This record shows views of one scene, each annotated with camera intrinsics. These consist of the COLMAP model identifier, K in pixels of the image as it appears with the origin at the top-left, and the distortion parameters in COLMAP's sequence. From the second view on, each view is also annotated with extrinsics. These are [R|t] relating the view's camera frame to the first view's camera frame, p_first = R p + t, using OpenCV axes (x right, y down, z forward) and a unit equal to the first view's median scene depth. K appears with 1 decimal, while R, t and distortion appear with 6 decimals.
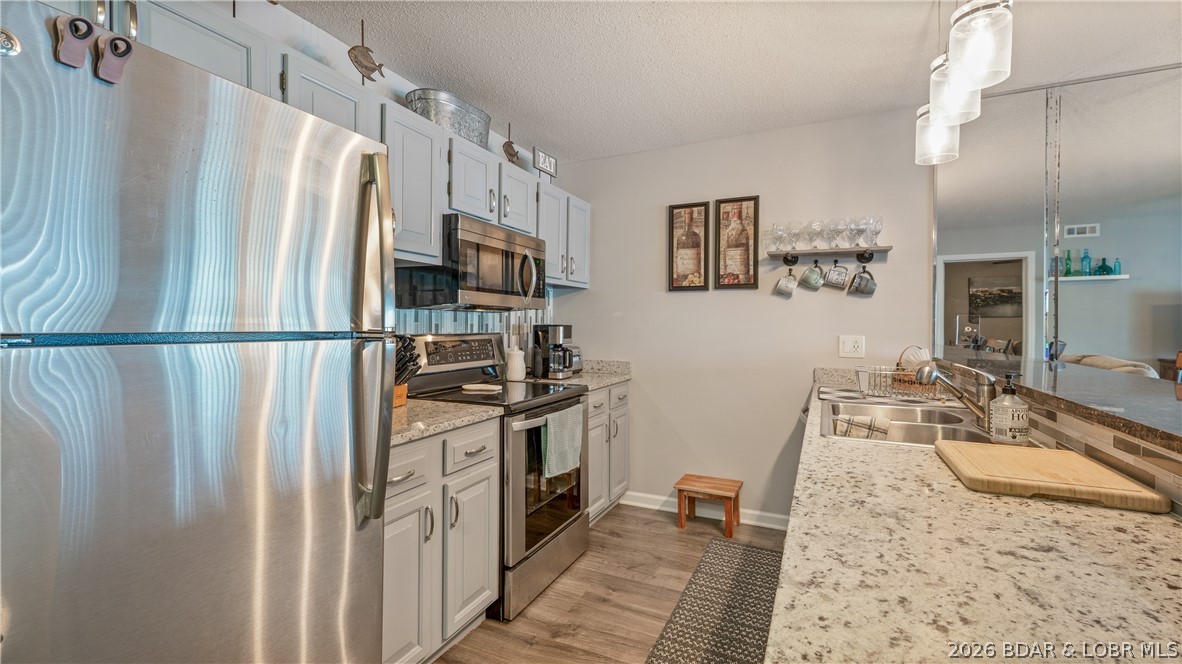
lens RADIAL K [[496.0, 0, 583.5], [0, 496.0, 330.2], [0, 0, 1]] dist [-0.000066, -0.000024]
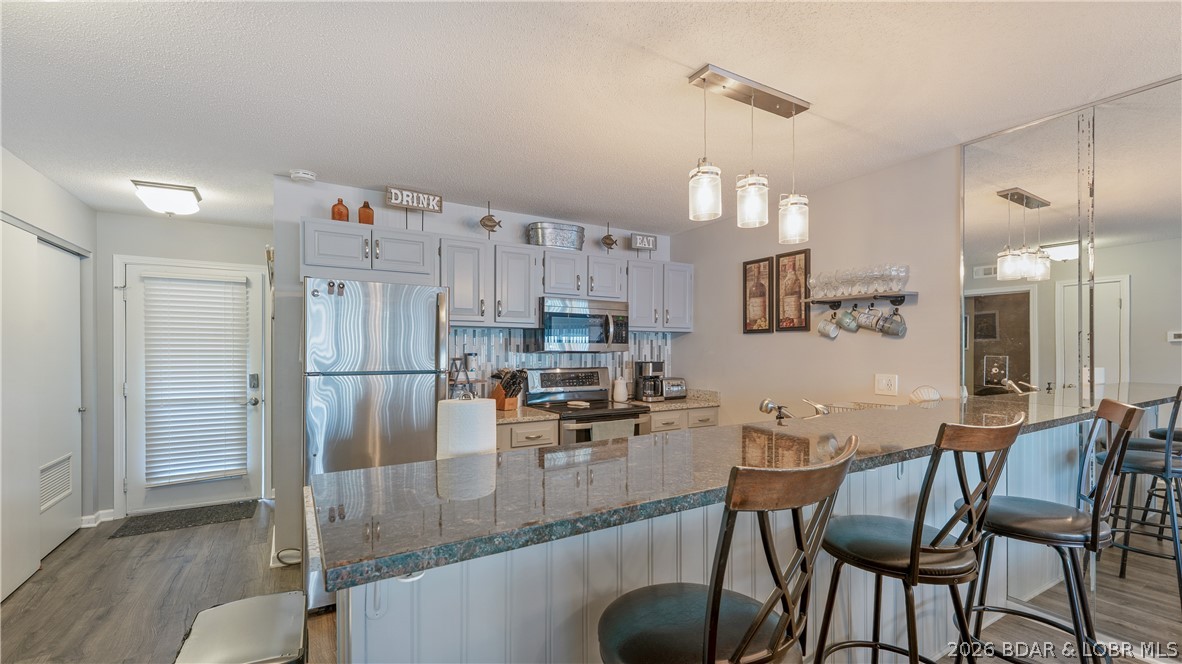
lens RADIAL K [[488.7, 0, 583.5], [0, 488.7, 353.2], [0, 0, 1]] dist [0.000969, -0.000023]
pose [[0.834904, -0.002748, -0.550389, 0.531938], [-0.001721, 0.999970, -0.007605, -0.023369], [0.550393, 0.007297, 0.834874, -0.209039]]
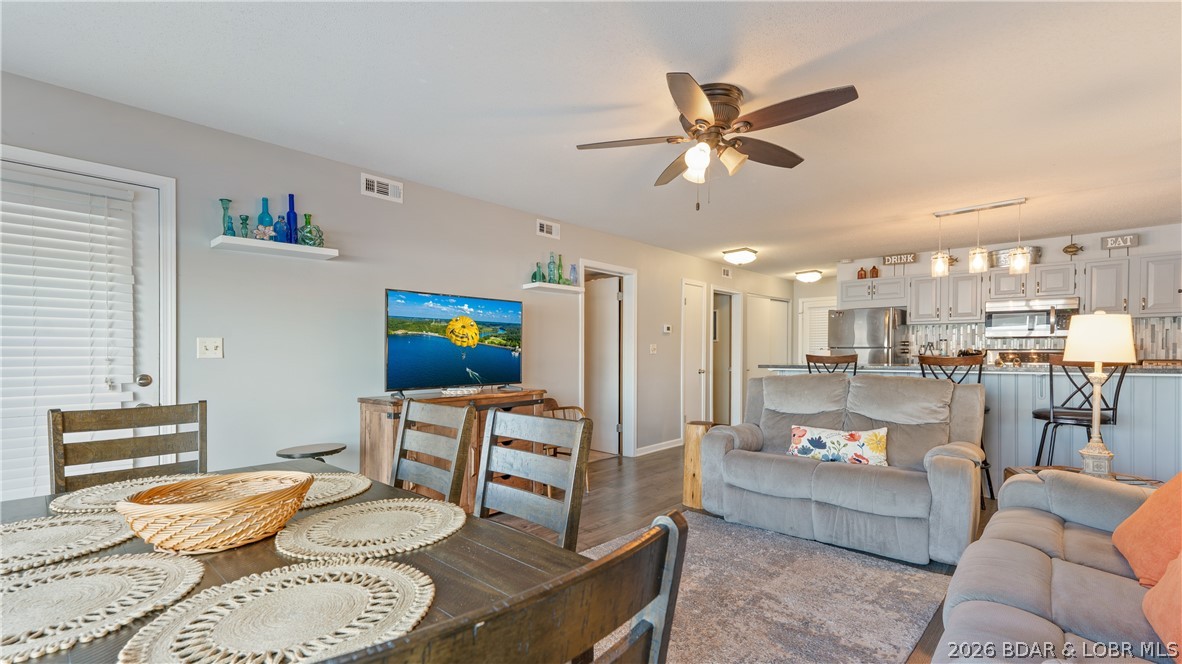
lens RADIAL K [[524.3, 0, 582.4], [0, 524.3, 352.3], [0, 0, 1]] dist [0.023403, -0.000155]
pose [[-0.286056, 0.000420, -0.958213, 2.108992], [-0.007290, 0.999970, 0.002614, 0.025275], [0.958185, 0.007733, -0.286044, -0.154210]]
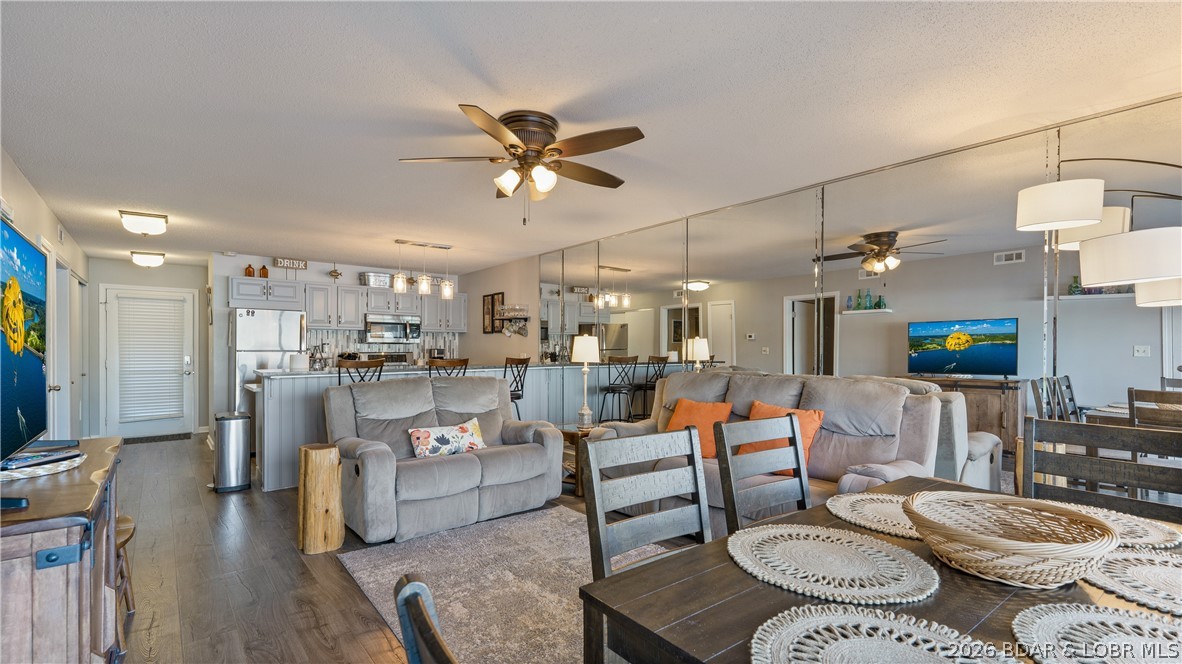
lens RADIAL K [[524.3, 0, 582.4], [0, 524.3, 352.3], [0, 0, 1]] dist [0.023403, -0.000155]
pose [[0.901610, 0.000536, -0.432550, 1.702271], [-0.002866, 0.999985, -0.004734, 0.016252], [0.432541, 0.005508, 0.901598, -0.994251]]
